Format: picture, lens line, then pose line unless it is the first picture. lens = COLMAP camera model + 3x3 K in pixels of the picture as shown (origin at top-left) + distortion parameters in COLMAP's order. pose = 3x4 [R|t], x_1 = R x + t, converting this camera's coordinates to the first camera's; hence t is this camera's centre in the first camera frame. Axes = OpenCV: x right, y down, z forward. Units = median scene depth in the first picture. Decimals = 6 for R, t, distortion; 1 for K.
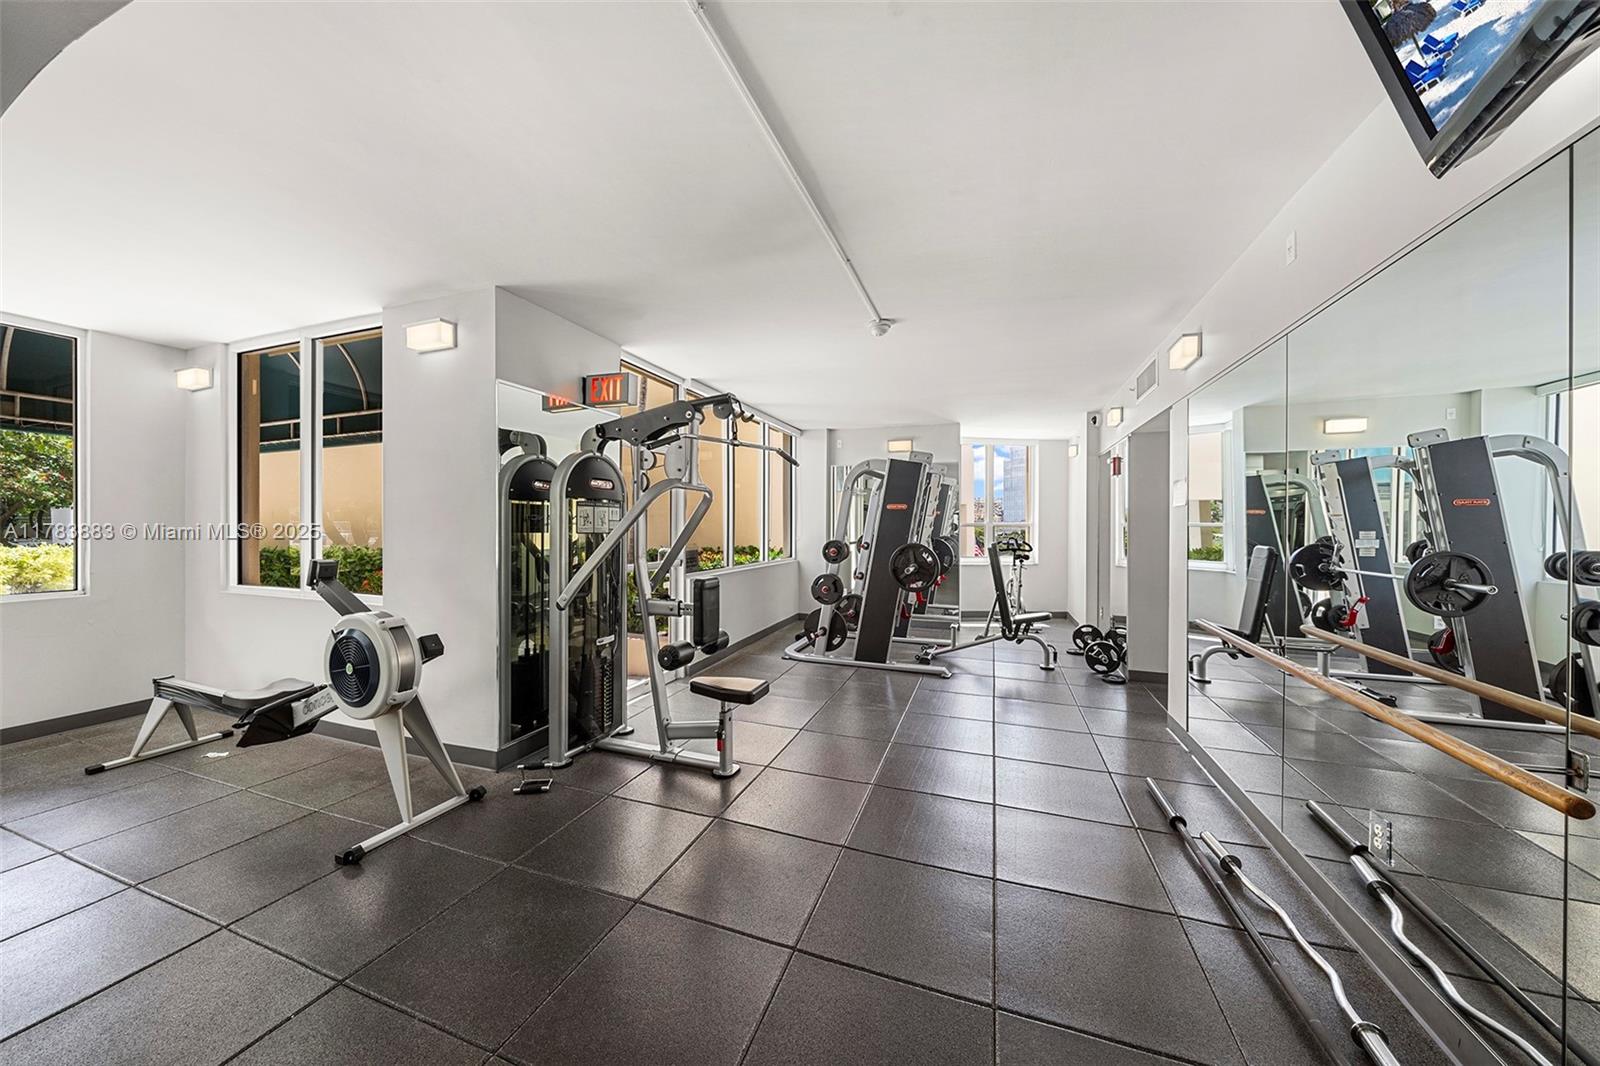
lens RADIAL K [[538.8, 0, 797.8], [0, 538.8, 529.2], [0, 0, 1]] dist [0.000079, 0.000001]
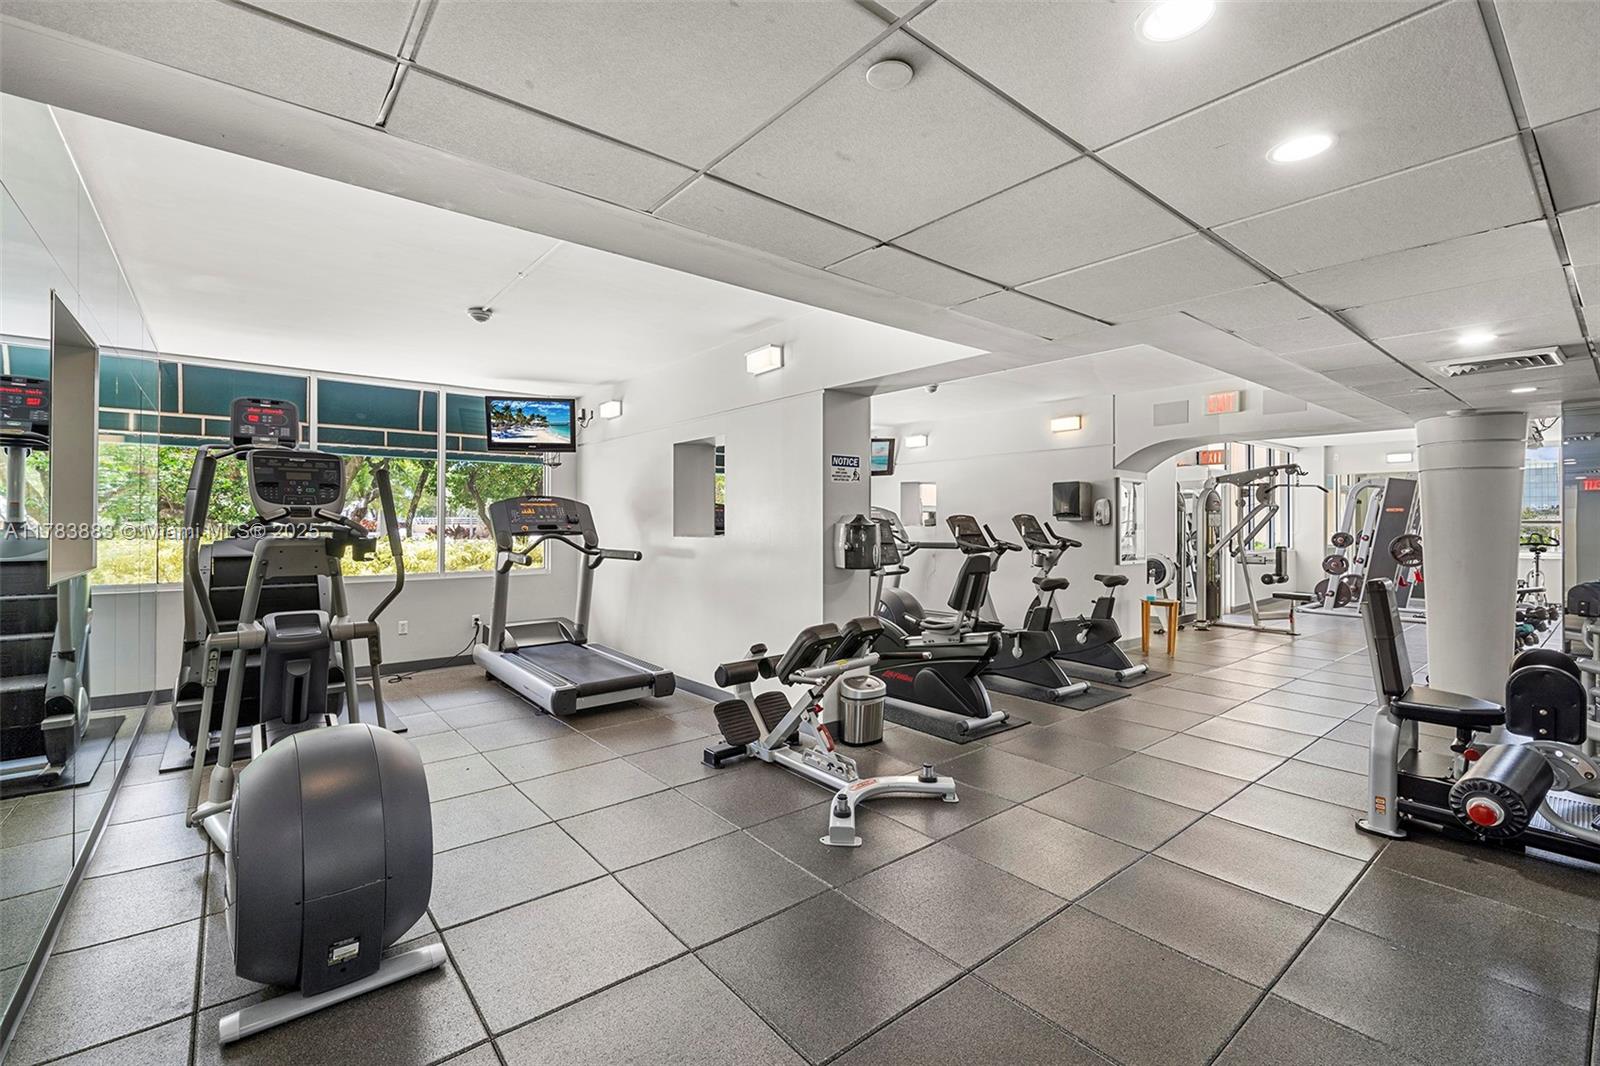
lens RADIAL K [[698.9, 0, 797.8], [0, 698.9, 522.4], [0, 0, 1]] dist [0.000939, -0.000017]
pose [[0.859590, -0.004985, -0.510960, -0.232936], [-0.000907, 0.999936, -0.011282, 0.015578], [0.510983, 0.010161, 0.859531, -1.420740]]
